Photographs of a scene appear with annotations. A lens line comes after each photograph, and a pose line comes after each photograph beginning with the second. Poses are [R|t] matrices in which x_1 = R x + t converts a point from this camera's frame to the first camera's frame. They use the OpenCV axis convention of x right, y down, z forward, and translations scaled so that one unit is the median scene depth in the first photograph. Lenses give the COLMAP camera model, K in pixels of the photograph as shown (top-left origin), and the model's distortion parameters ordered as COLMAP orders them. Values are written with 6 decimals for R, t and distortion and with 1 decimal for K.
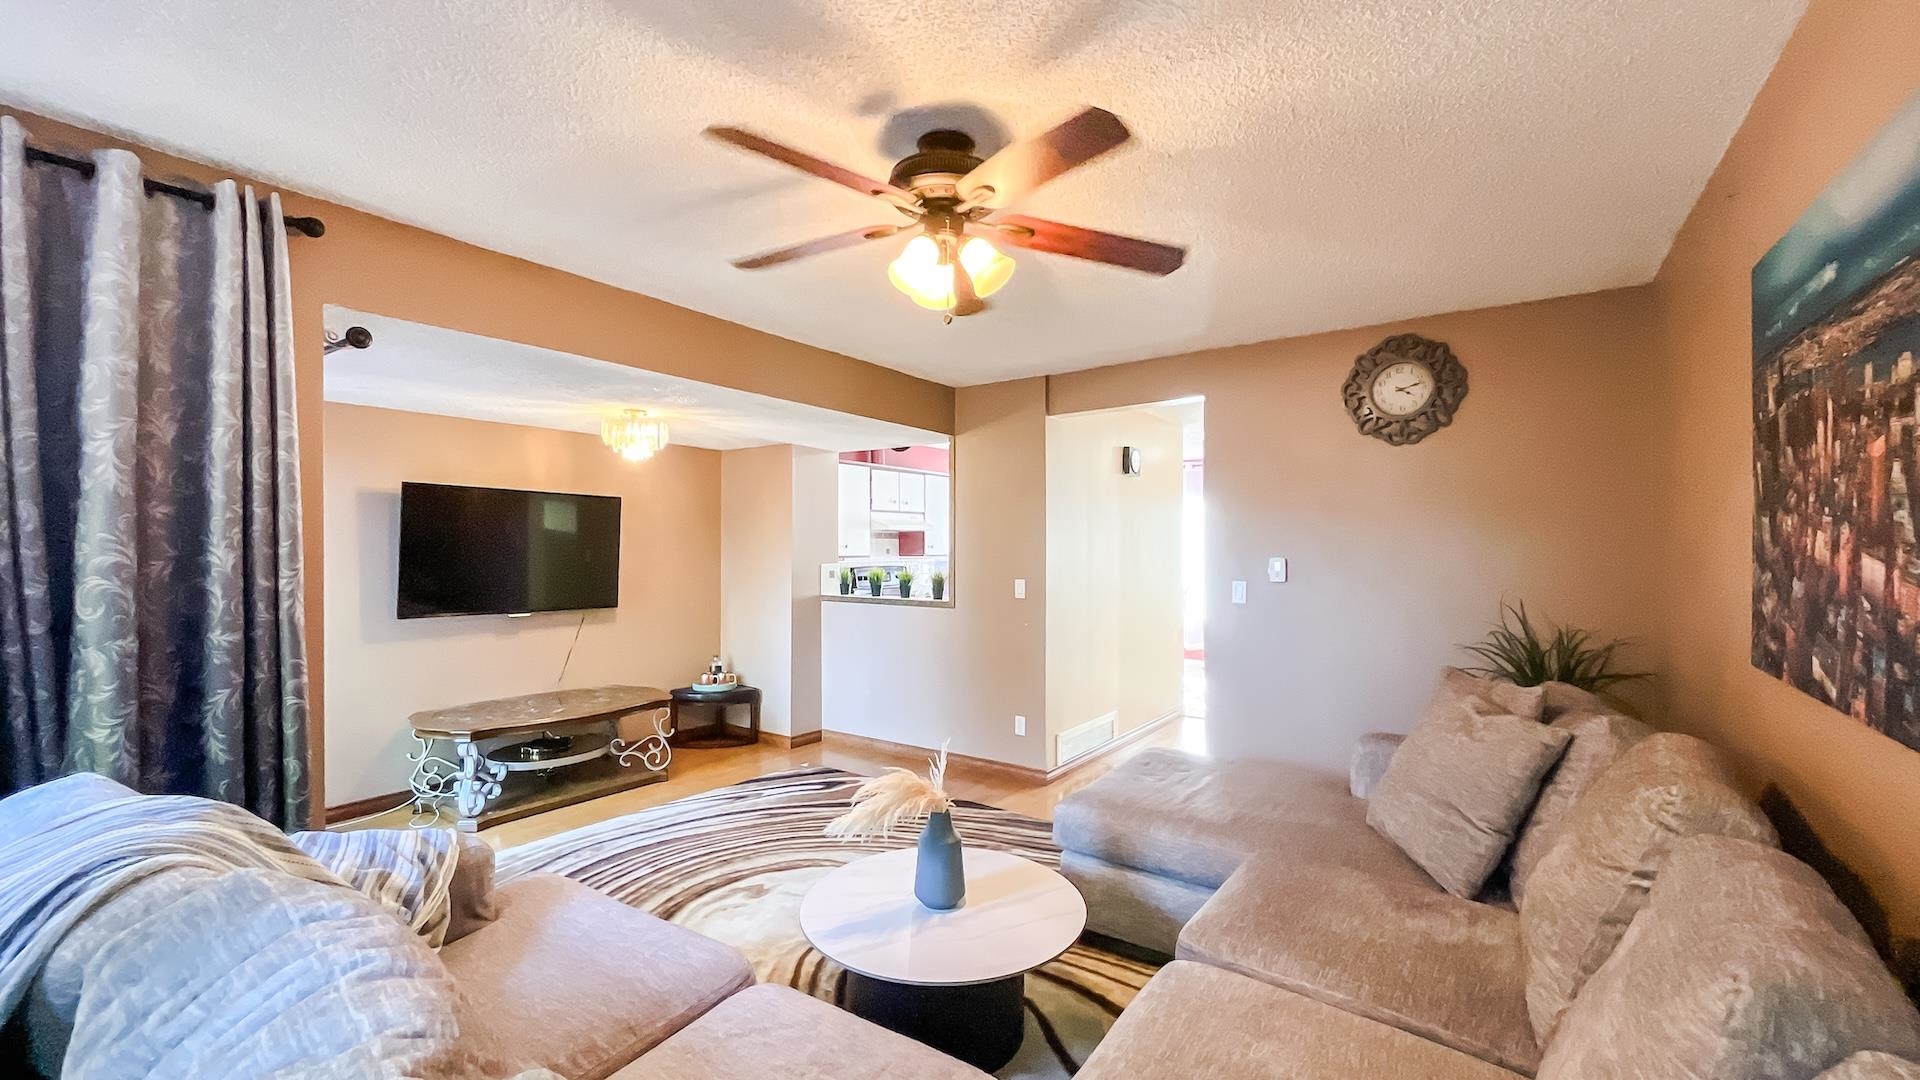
lens RADIAL K [[778.3, 0, 960.0], [0, 778.3, 540.0], [0, 0, 1]] dist [-0.003380, -0.000087]
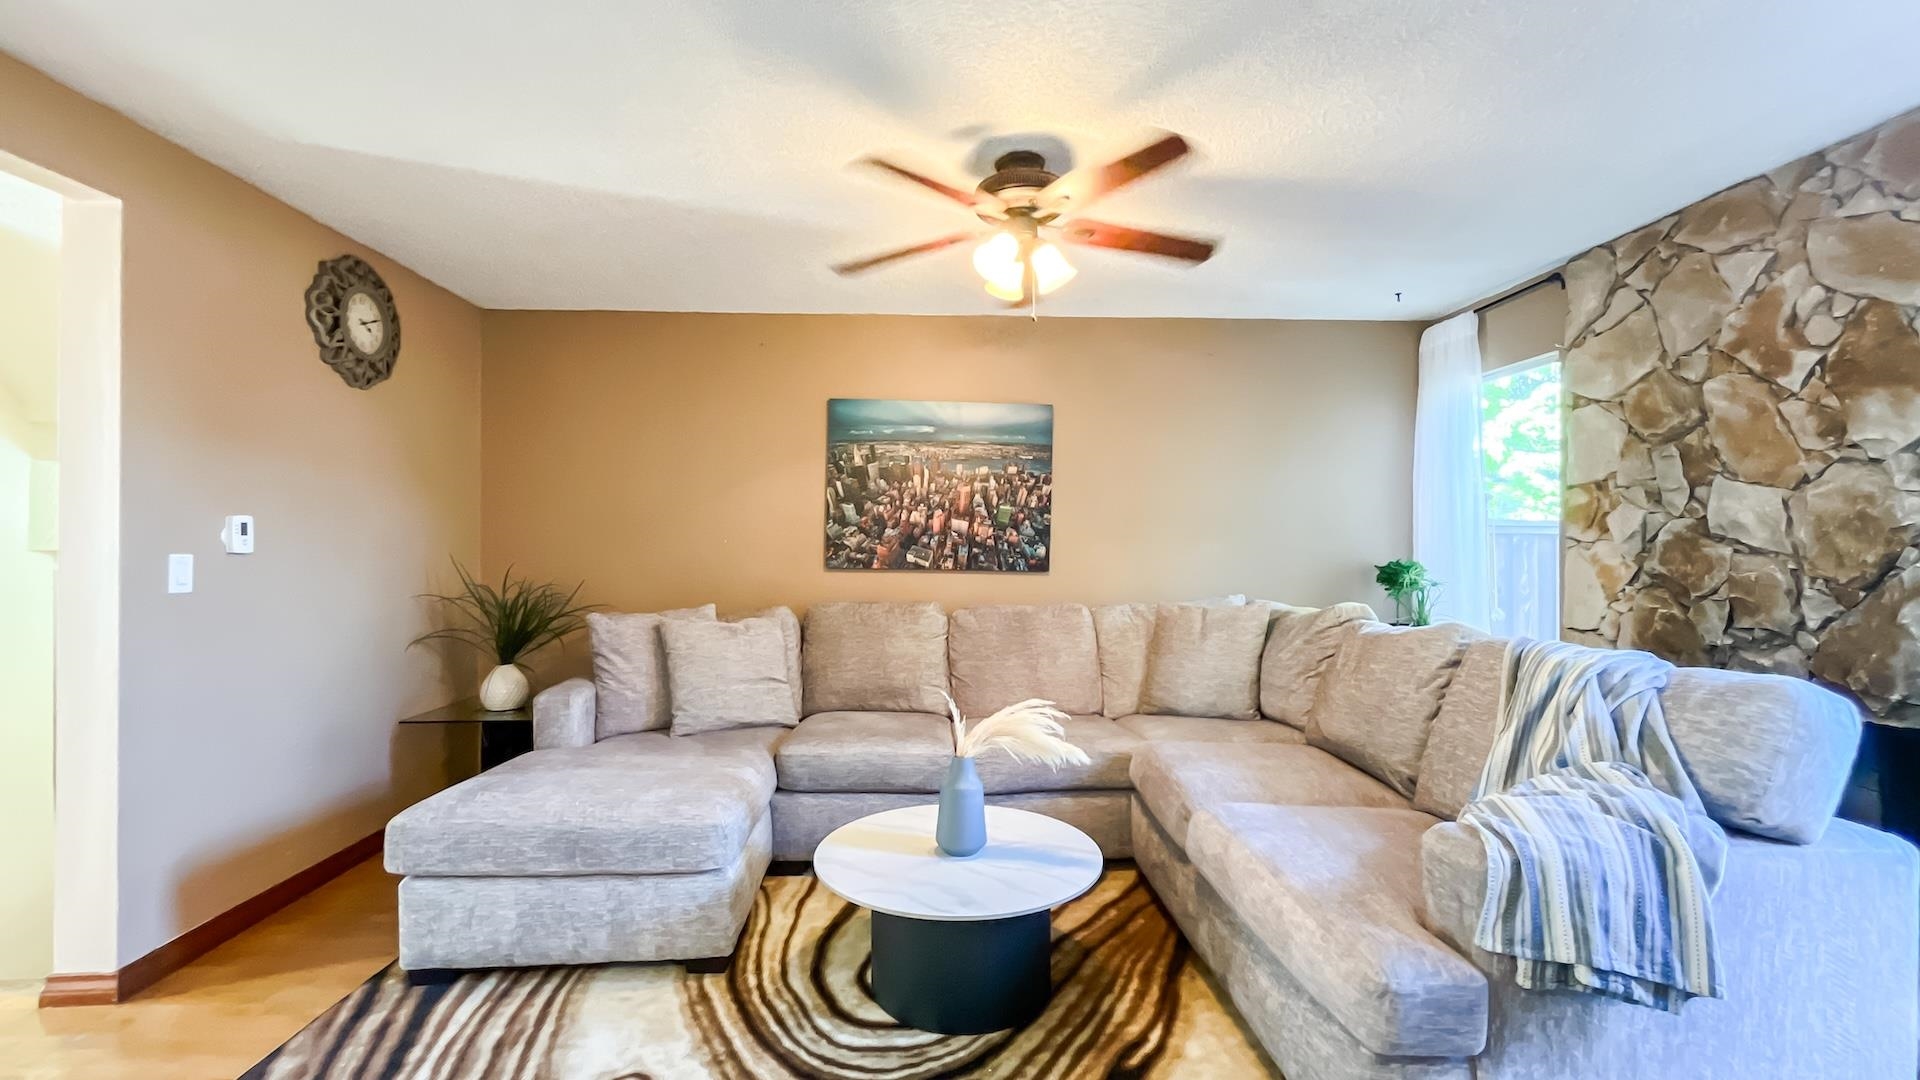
lens RADIAL K [[778.3, 0, 960.0], [0, 778.3, 540.0], [0, 0, 1]] dist [-0.003380, -0.000087]
pose [[-0.611987, 0.004322, 0.790856, -0.704927], [-0.007990, 0.999900, -0.011647, 0.067512], [-0.790828, -0.013447, -0.611891, 1.395339]]
